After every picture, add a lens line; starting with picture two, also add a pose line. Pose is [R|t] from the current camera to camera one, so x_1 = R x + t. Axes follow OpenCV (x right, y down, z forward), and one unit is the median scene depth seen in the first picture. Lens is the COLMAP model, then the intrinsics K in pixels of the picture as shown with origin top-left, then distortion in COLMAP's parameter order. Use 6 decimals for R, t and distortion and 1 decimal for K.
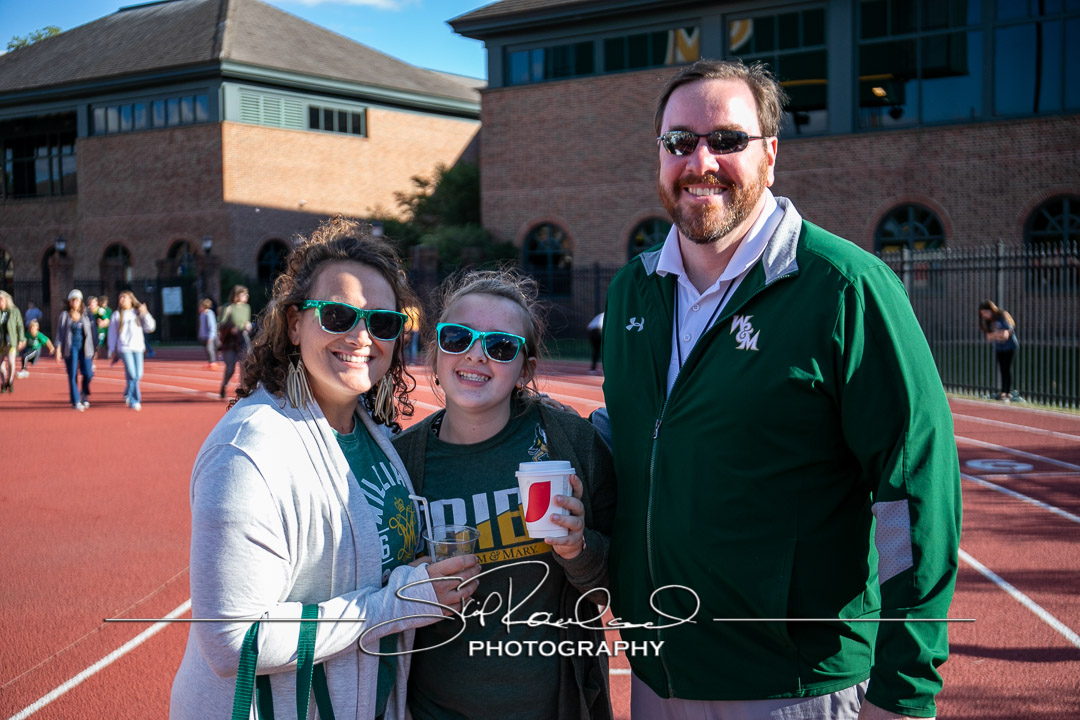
lens RADIAL K [[1339.9, 0, 539.1], [0, 1339.9, 361.9], [0, 0, 1]] dist [0.043100, 0.000000]
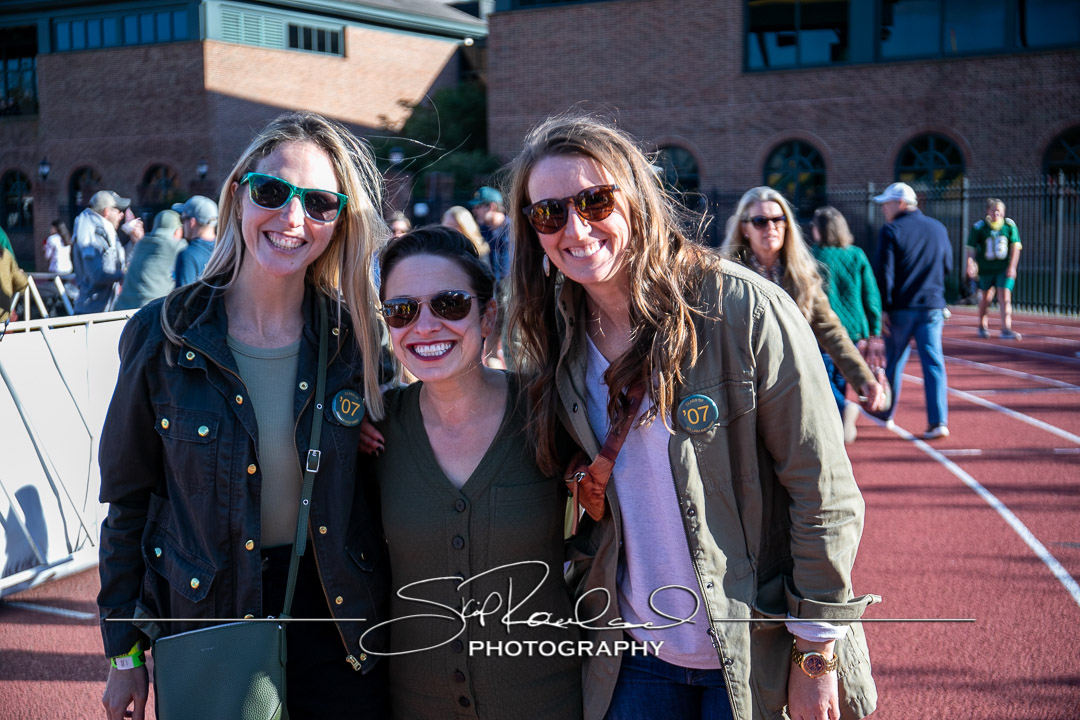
lens RADIAL K [[1481.8, 0, 542.1], [0, 1481.8, 352.6], [0, 0, 1]] dist [0.072939, 0.000000]
pose [[0.998319, -0.001375, 0.057946, -0.068513], [-0.000626, 0.999404, 0.034508, 0.007725], [-0.057959, -0.034486, 0.997723, -0.093228]]
